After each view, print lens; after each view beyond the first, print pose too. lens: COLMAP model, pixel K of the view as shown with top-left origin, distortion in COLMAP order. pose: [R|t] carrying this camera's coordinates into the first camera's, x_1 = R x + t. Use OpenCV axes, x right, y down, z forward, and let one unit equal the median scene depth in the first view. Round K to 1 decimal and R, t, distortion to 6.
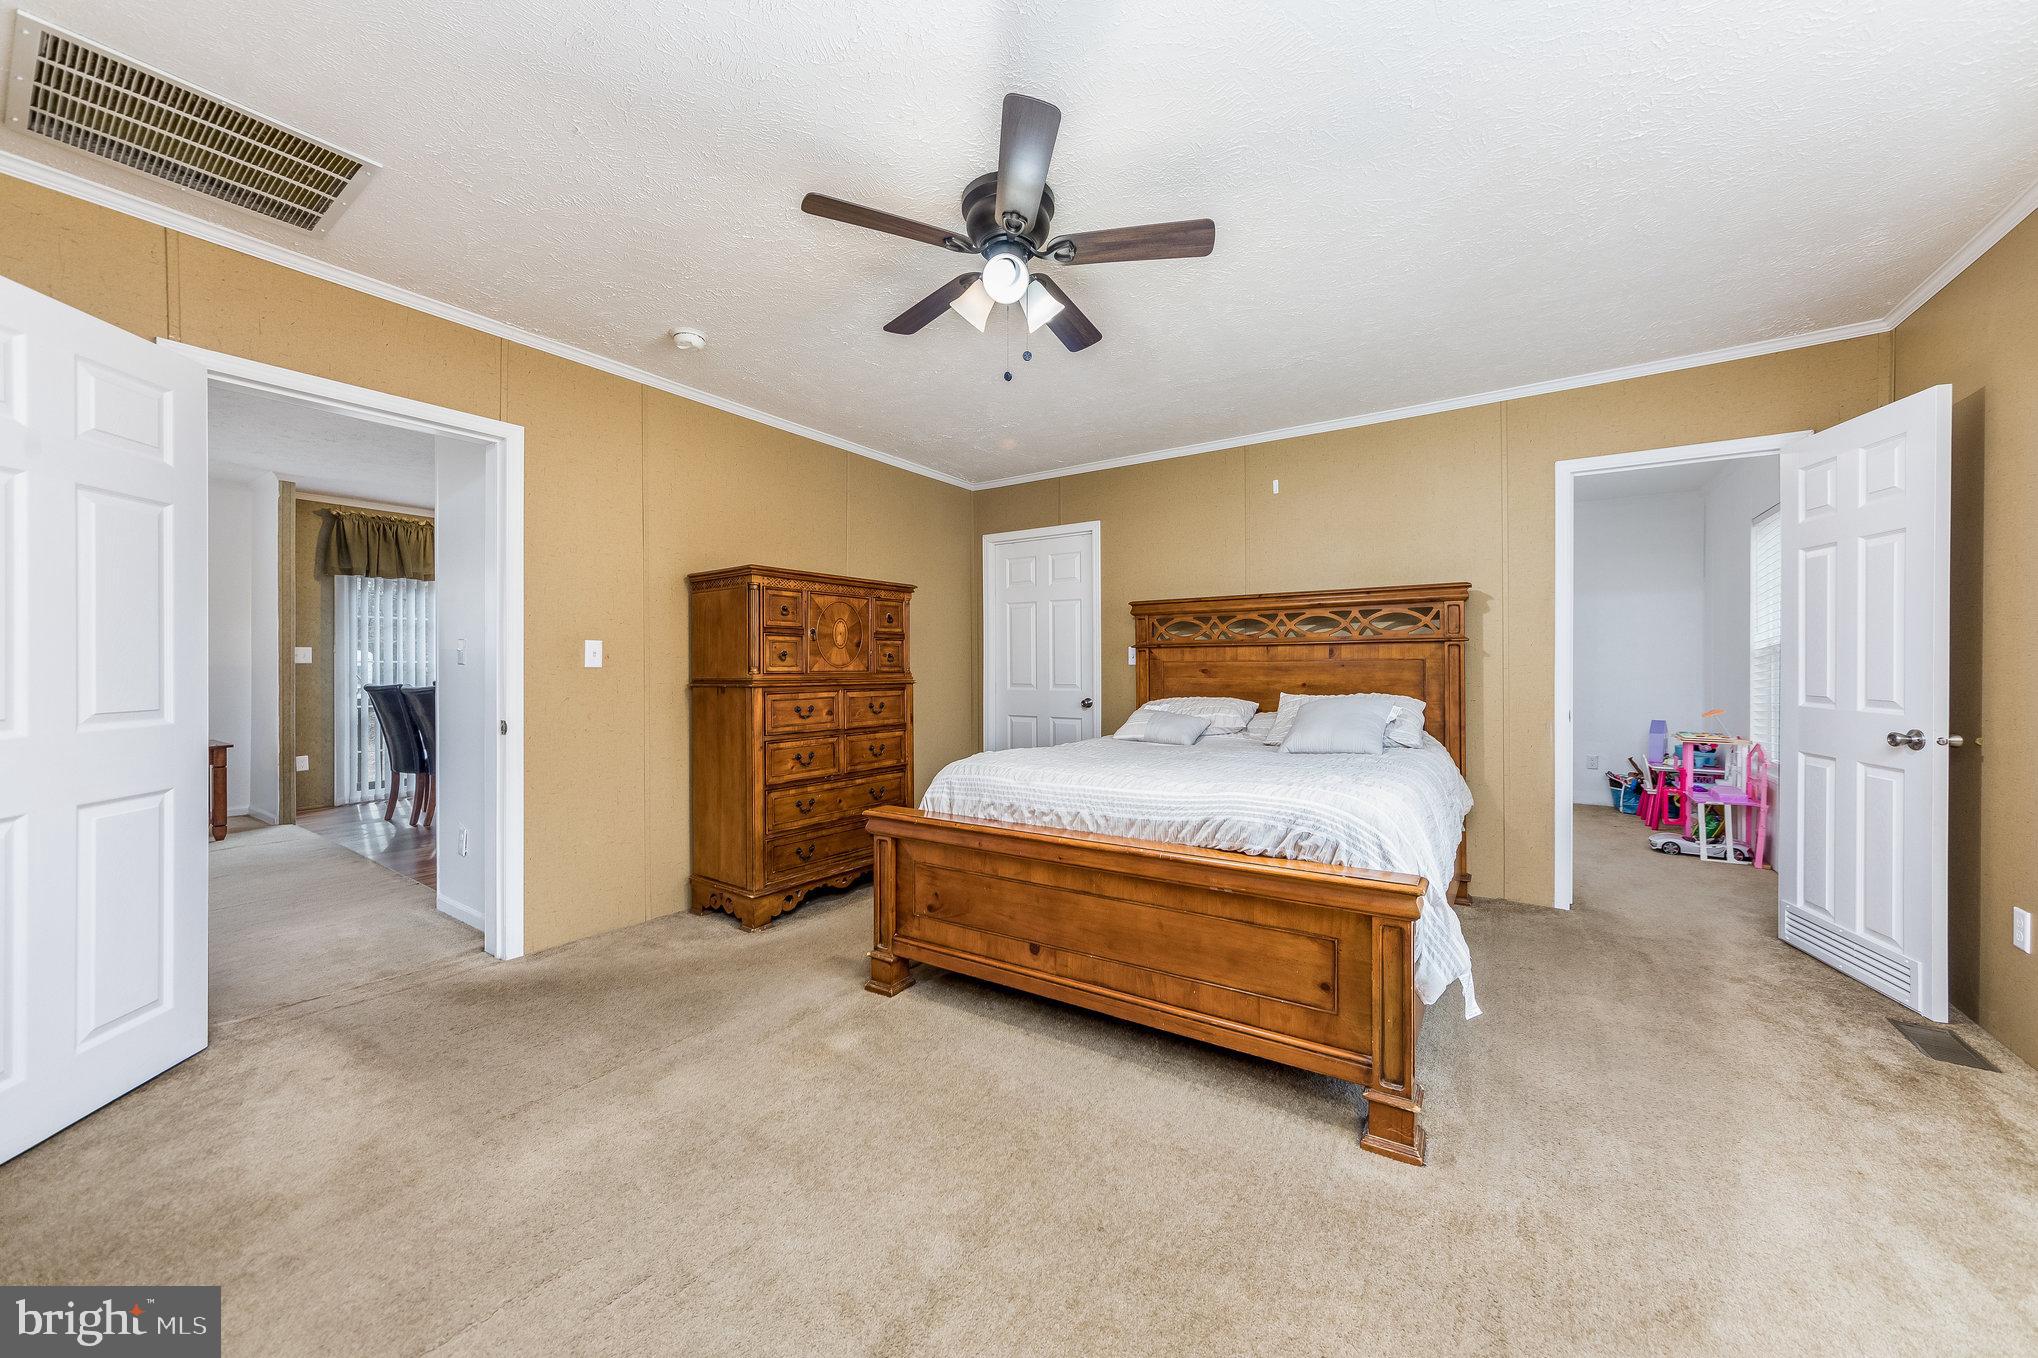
lens RADIAL K [[732.7, 0, 1025.6], [0, 732.7, 651.8], [0, 0, 1]] dist [-0.000898, 0.000073]
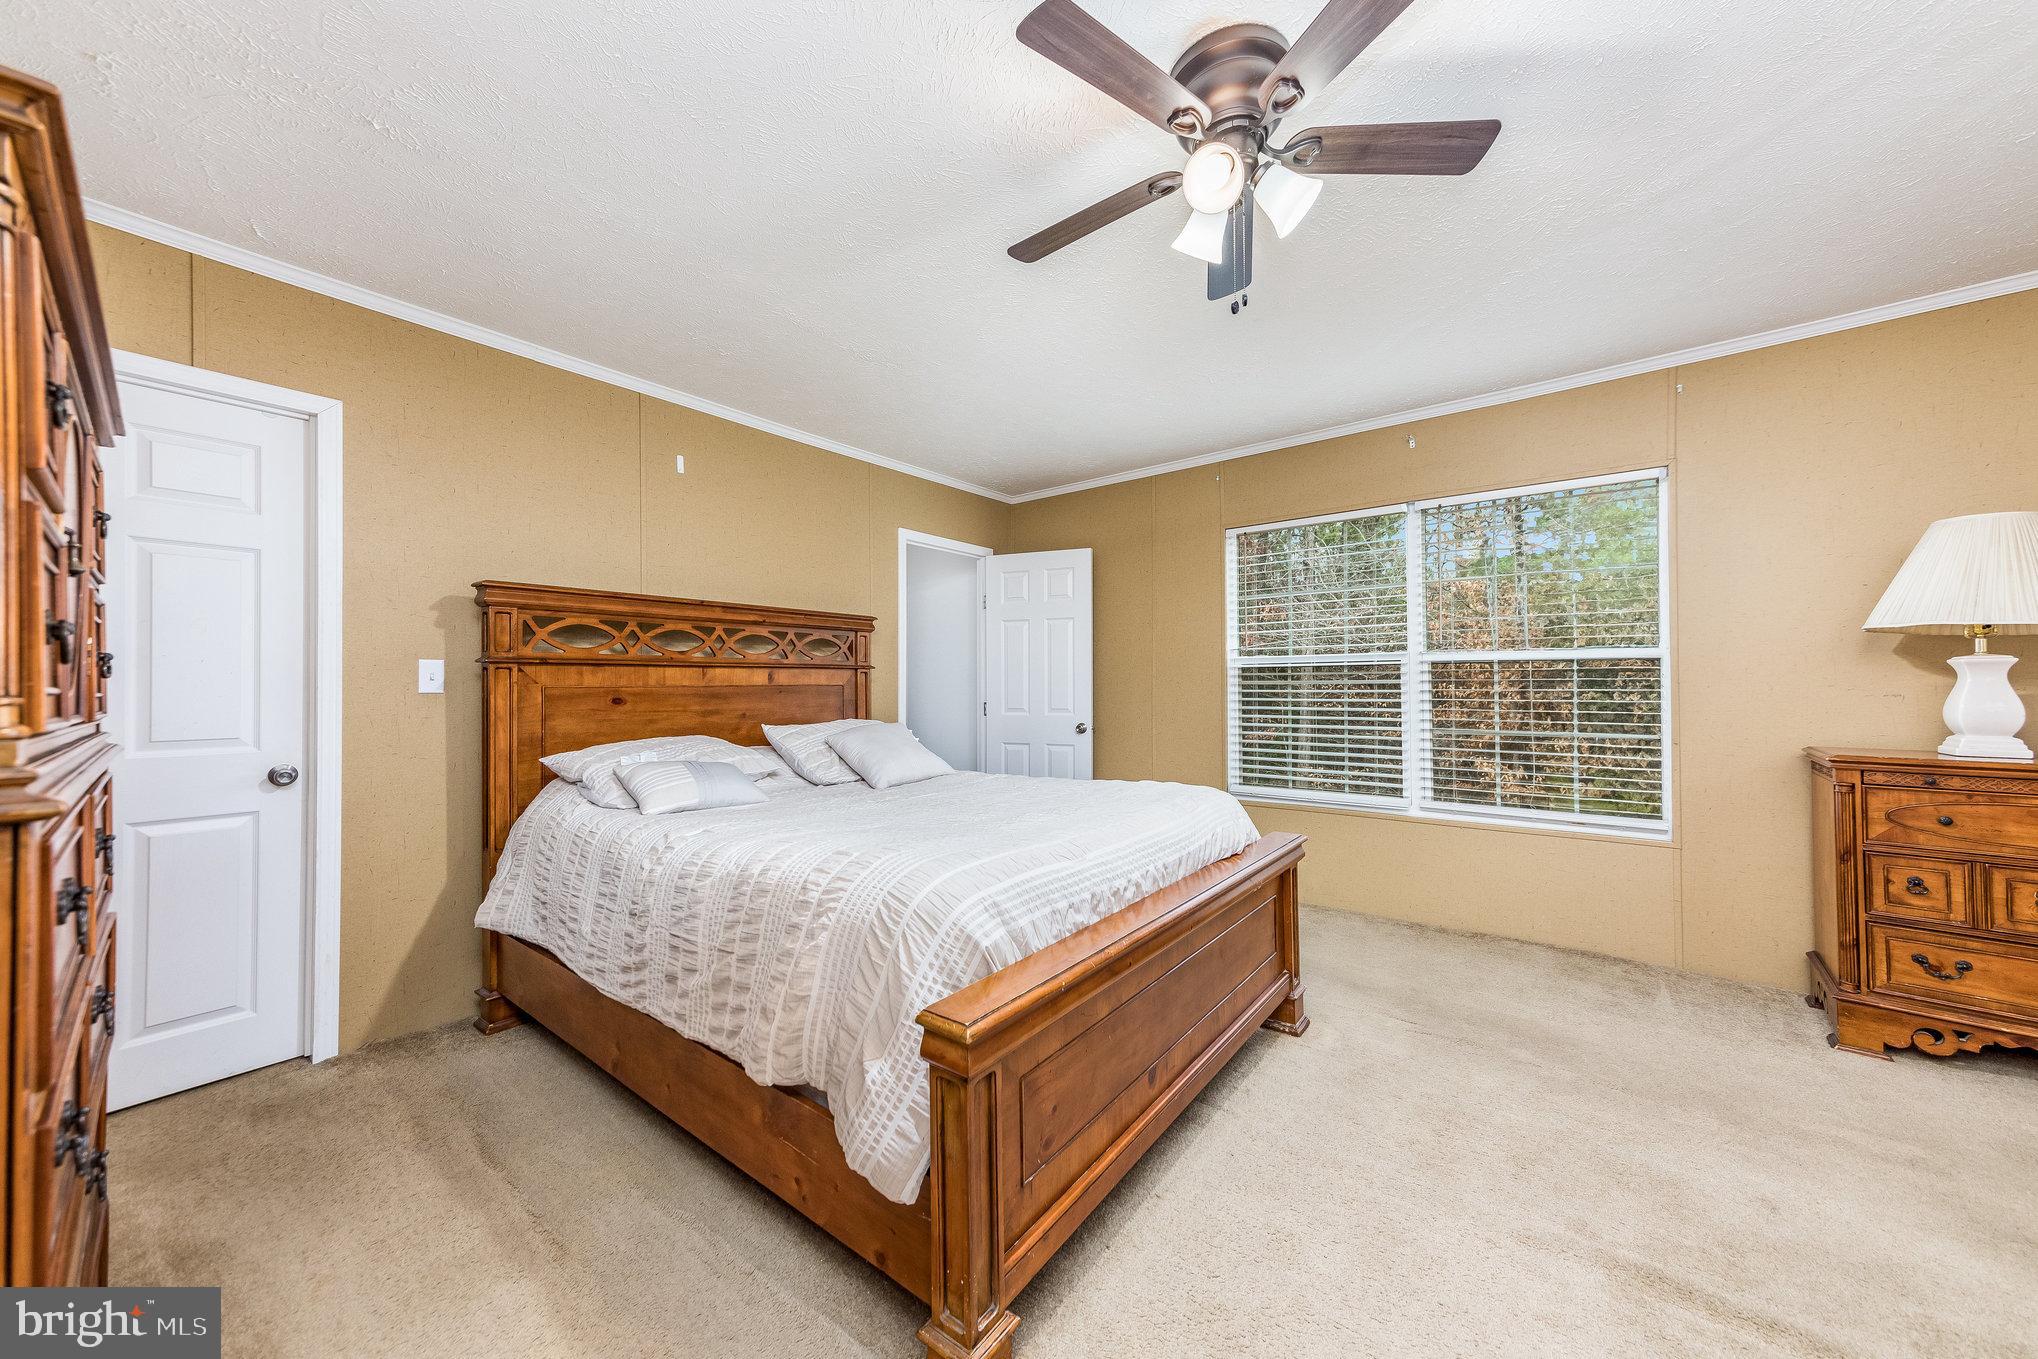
lens RADIAL K [[720.1, 0, 1019.0], [0, 720.1, 679.5], [0, 0, 1]] dist [-0.000083, 0.000007]
pose [[0.069704, 0.009729, 0.997520, -0.418859], [-0.018495, 0.999793, -0.008459, 0.005641], [-0.997396, -0.017860, 0.069869, 0.602384]]
